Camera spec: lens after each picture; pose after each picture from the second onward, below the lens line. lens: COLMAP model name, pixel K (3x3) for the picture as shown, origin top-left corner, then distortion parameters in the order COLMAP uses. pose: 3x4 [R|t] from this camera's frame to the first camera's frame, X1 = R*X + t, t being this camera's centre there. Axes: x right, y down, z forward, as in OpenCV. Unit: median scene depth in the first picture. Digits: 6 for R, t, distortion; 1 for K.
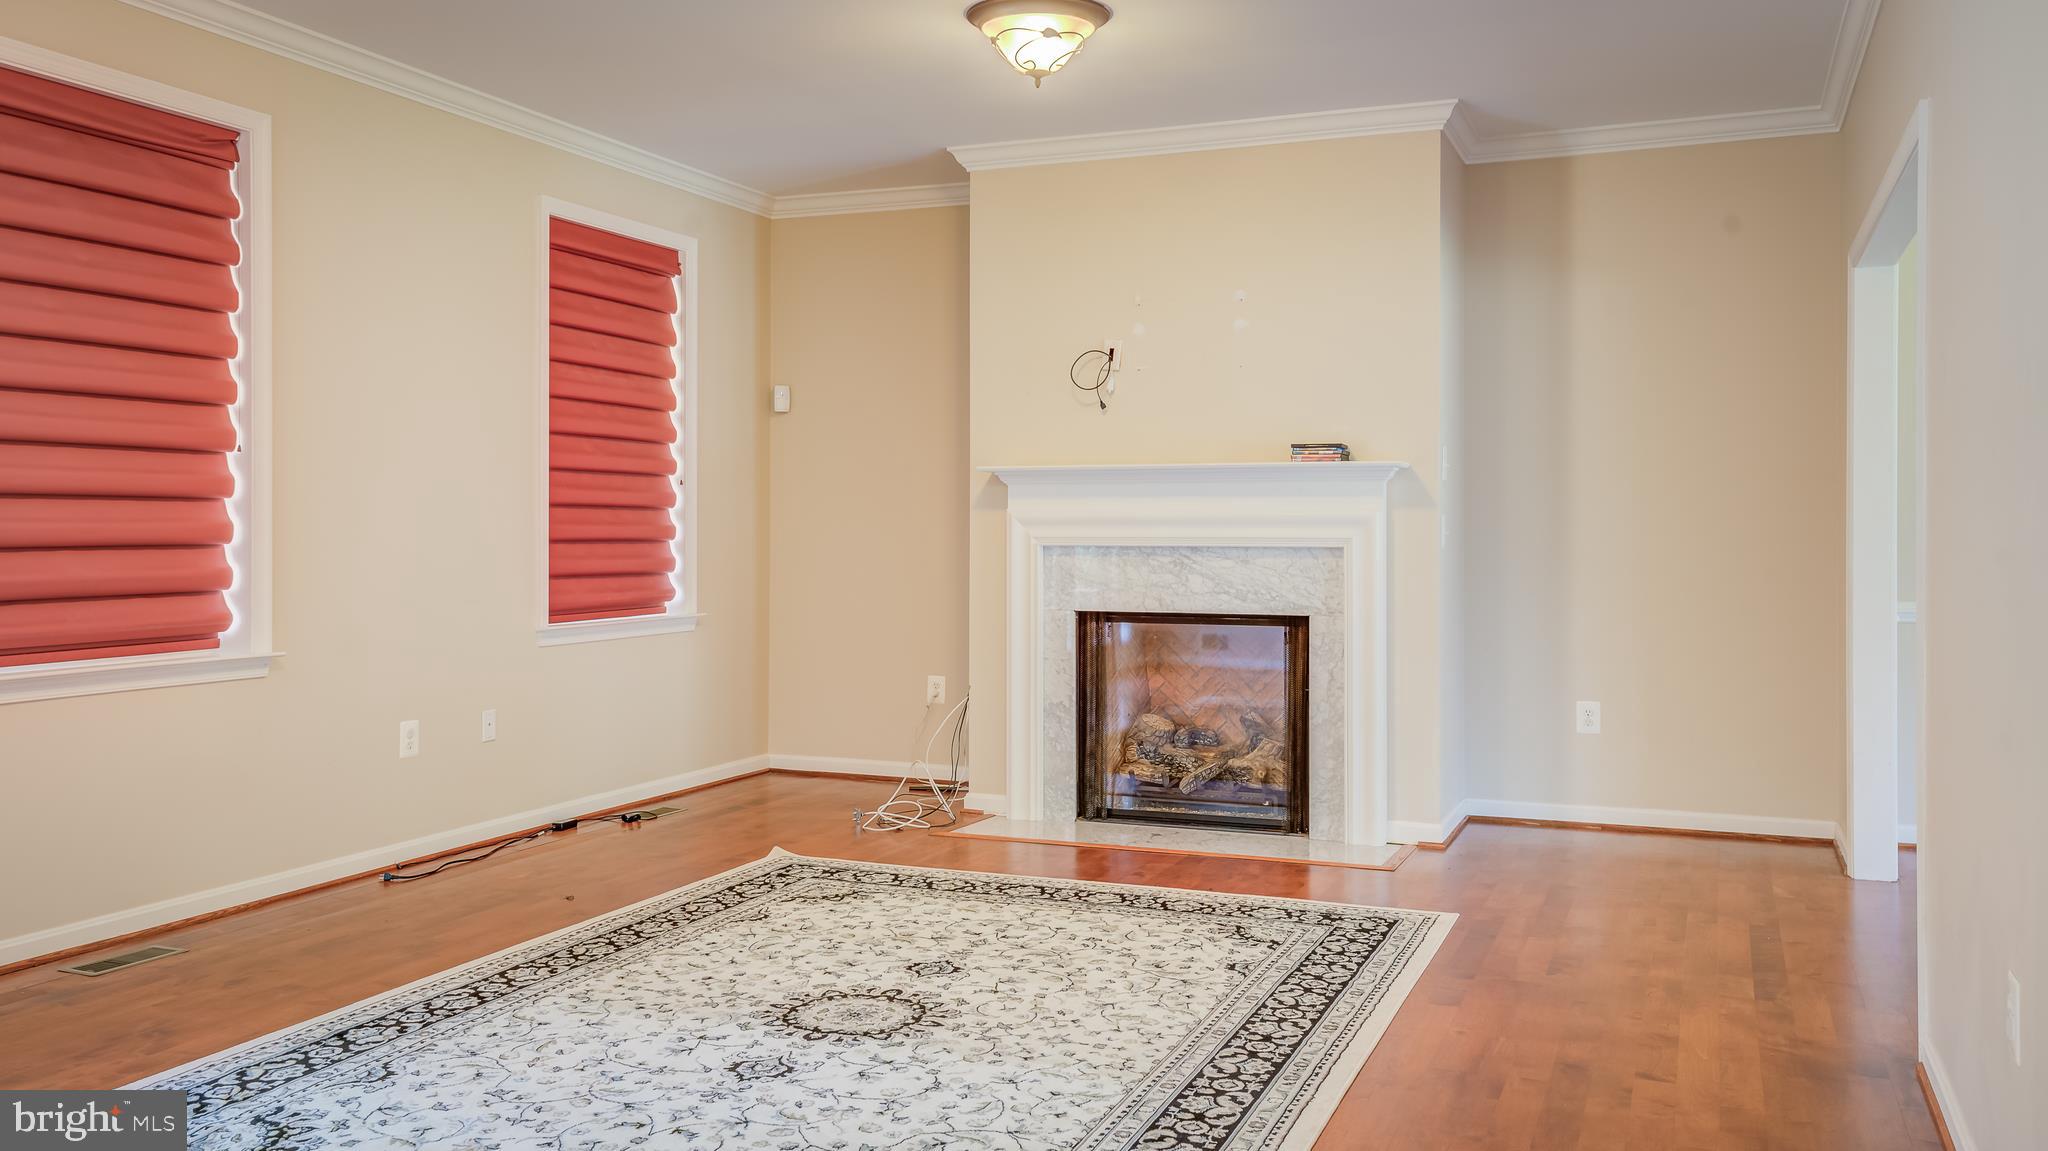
lens RADIAL K [[1688.4, 0, 1038.9], [0, 1688.4, 524.1], [0, 0, 1]] dist [0.051042, 0.001263]
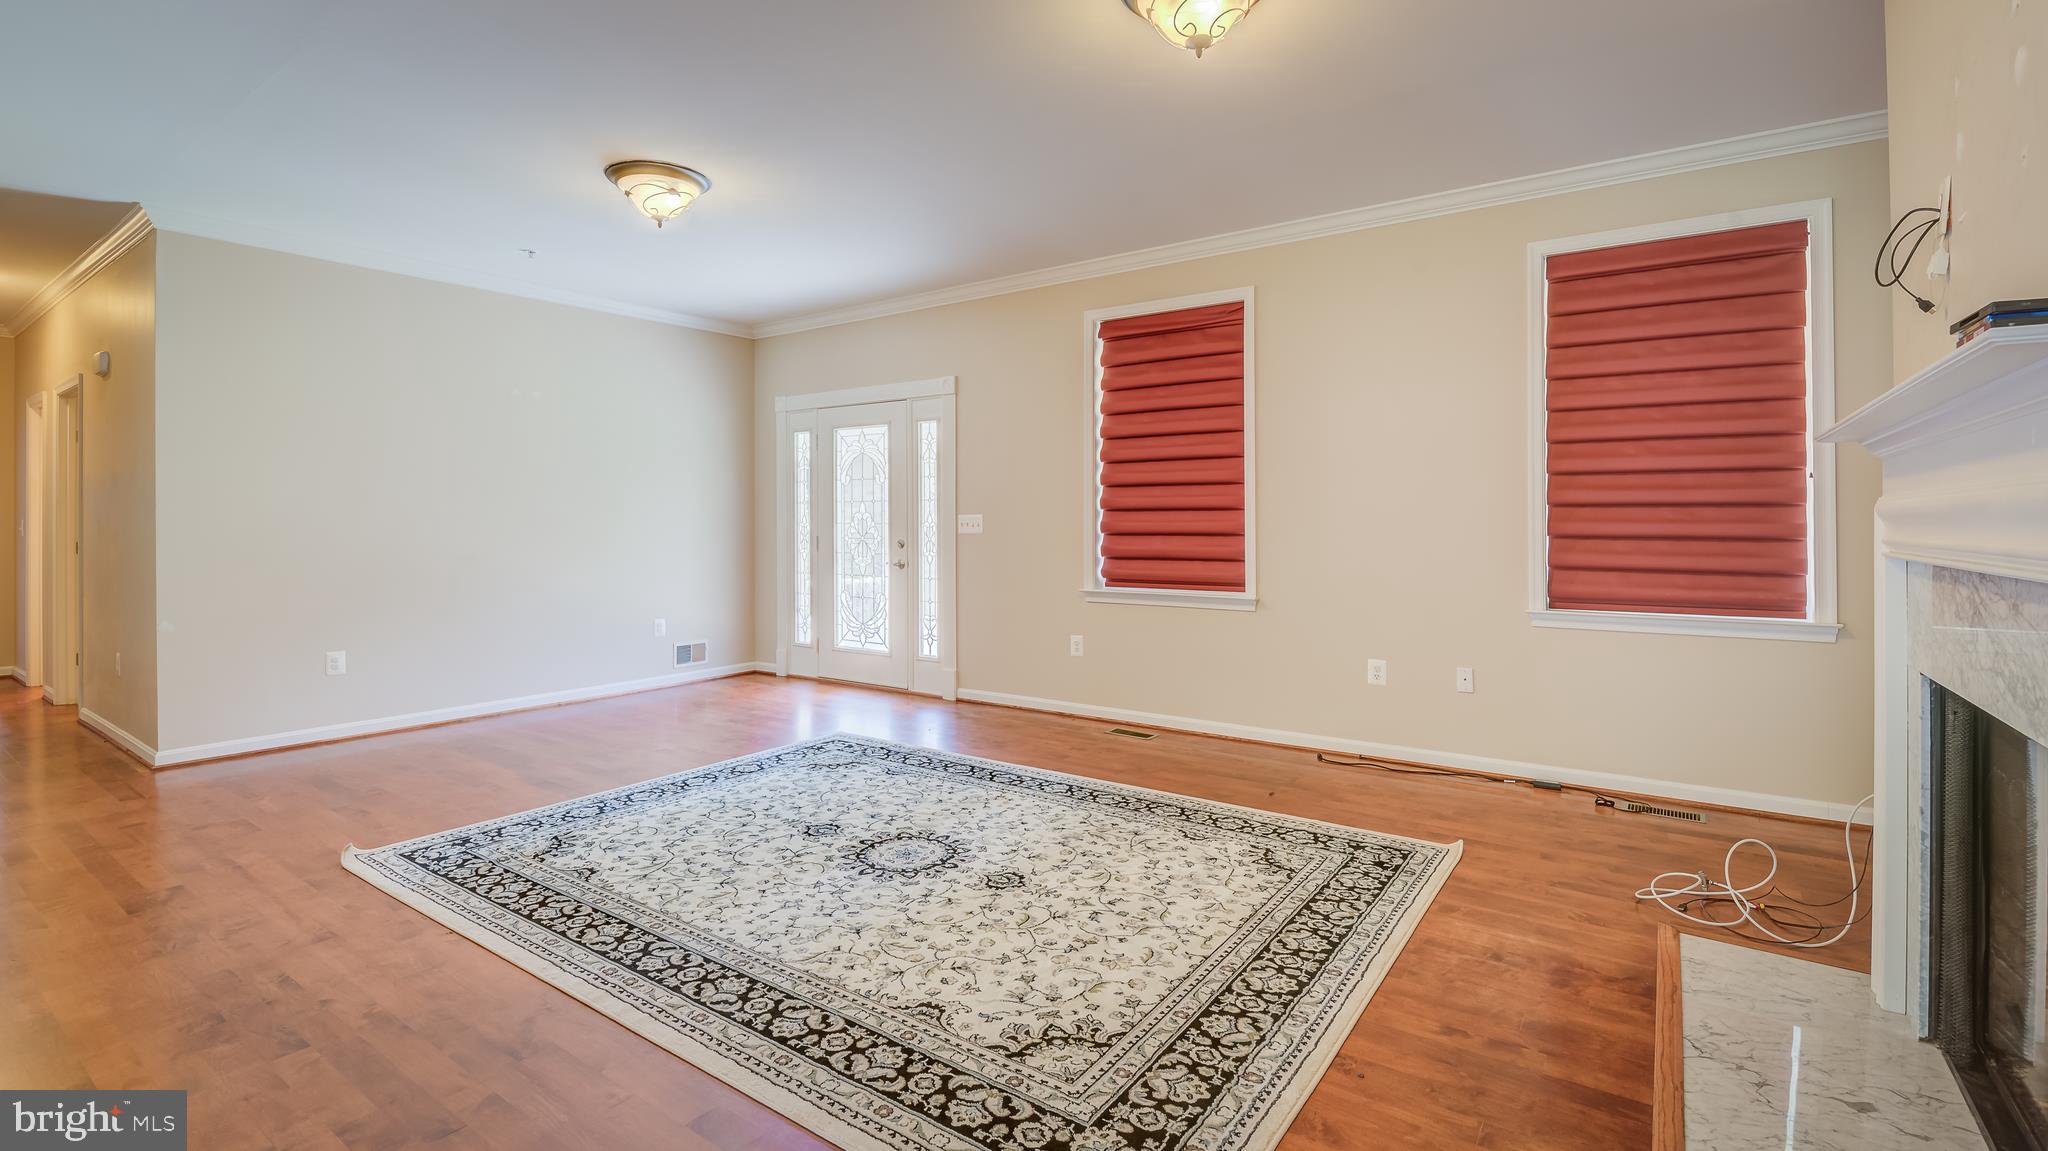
lens RADIAL K [[911.7, 0, 1026.5], [0, 911.7, 511.8], [0, 0, 1]] dist [-0.001722, -0.008663]
pose [[-0.235437, -0.012240, -0.971812, 0.413934], [0.001102, 0.999917, -0.012860, 0.000596], [0.971889, -0.004099, -0.235404, 0.830296]]
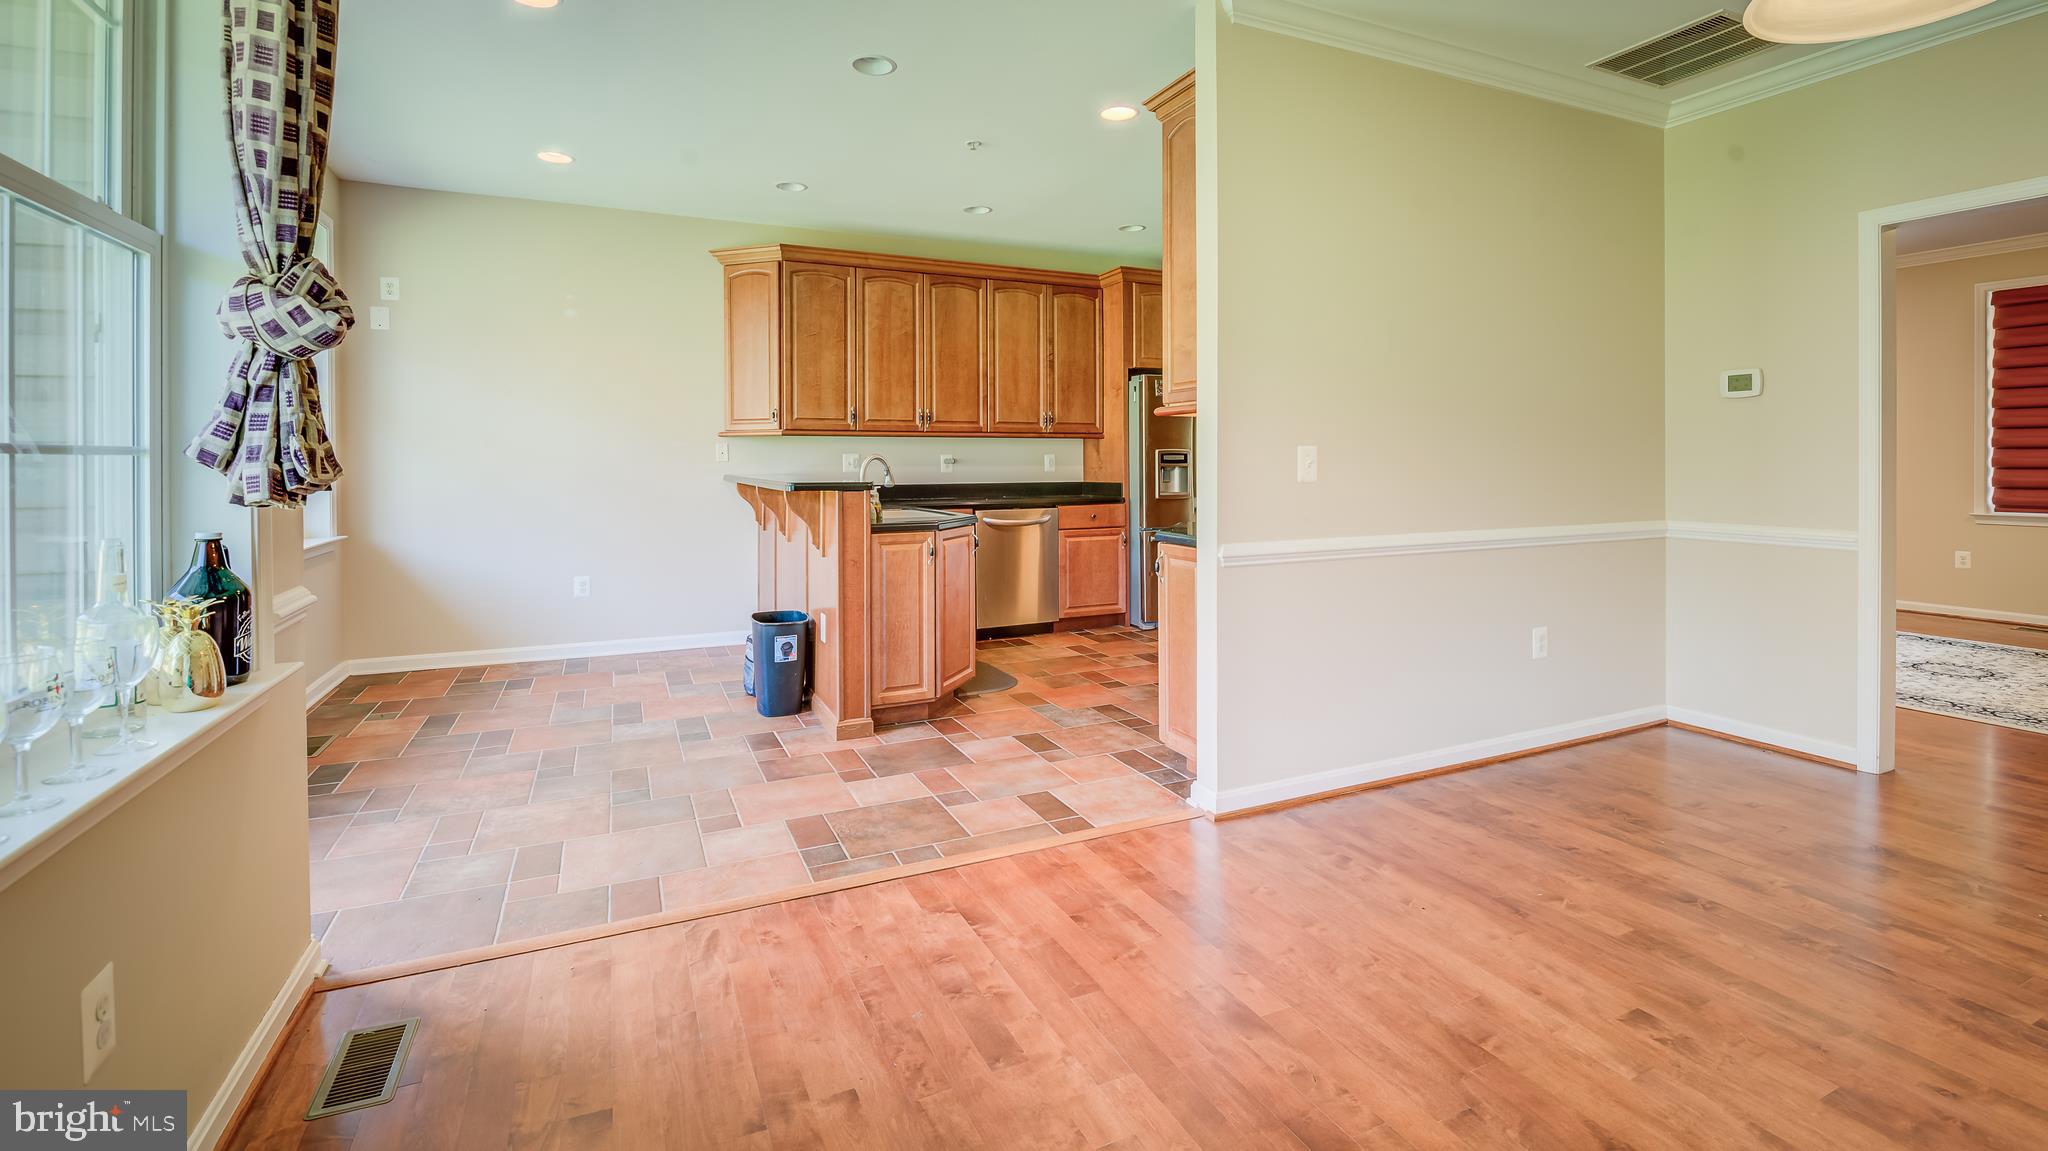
lens RADIAL K [[911.7, 0, 1038.0], [0, 911.7, 460.2], [0, 0, 1]] dist [-0.001722, -0.008663]
pose [[-0.685332, -0.000438, -0.728231, 1.045254], [0.000904, 0.999999, -0.001452, 0.002094], [0.728231, -0.001653, -0.685330, 0.606628]]
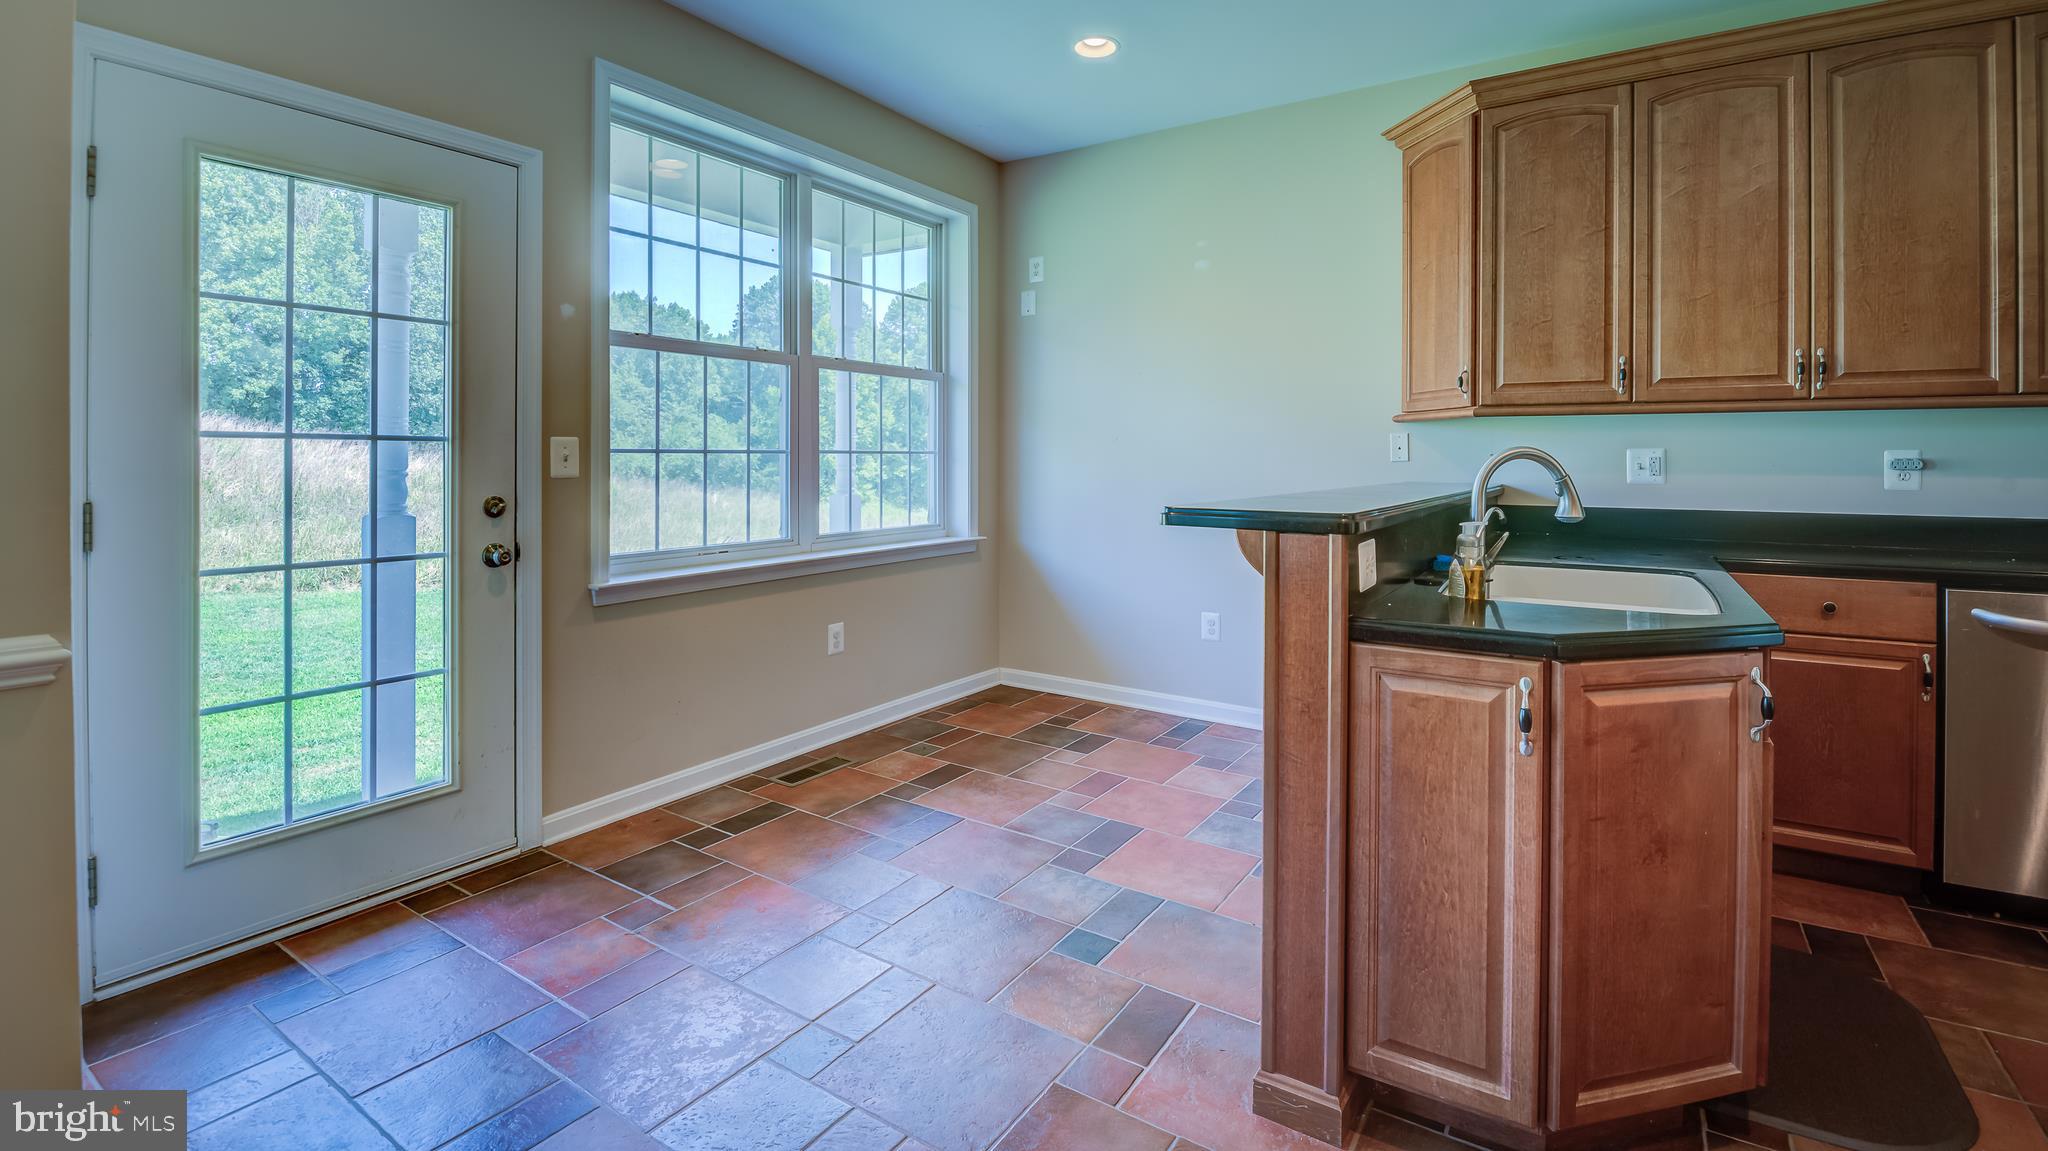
lens RADIAL K [[911.7, 0, 1036.1], [0, 911.7, 459.4], [0, 0, 1]] dist [-0.001722, -0.008663]
pose [[-0.980082, -0.006059, 0.198499, 0.713417], [-0.006122, 0.999981, 0.000297, 0.001603], [-0.198497, -0.000924, -0.980101, 0.365759]]
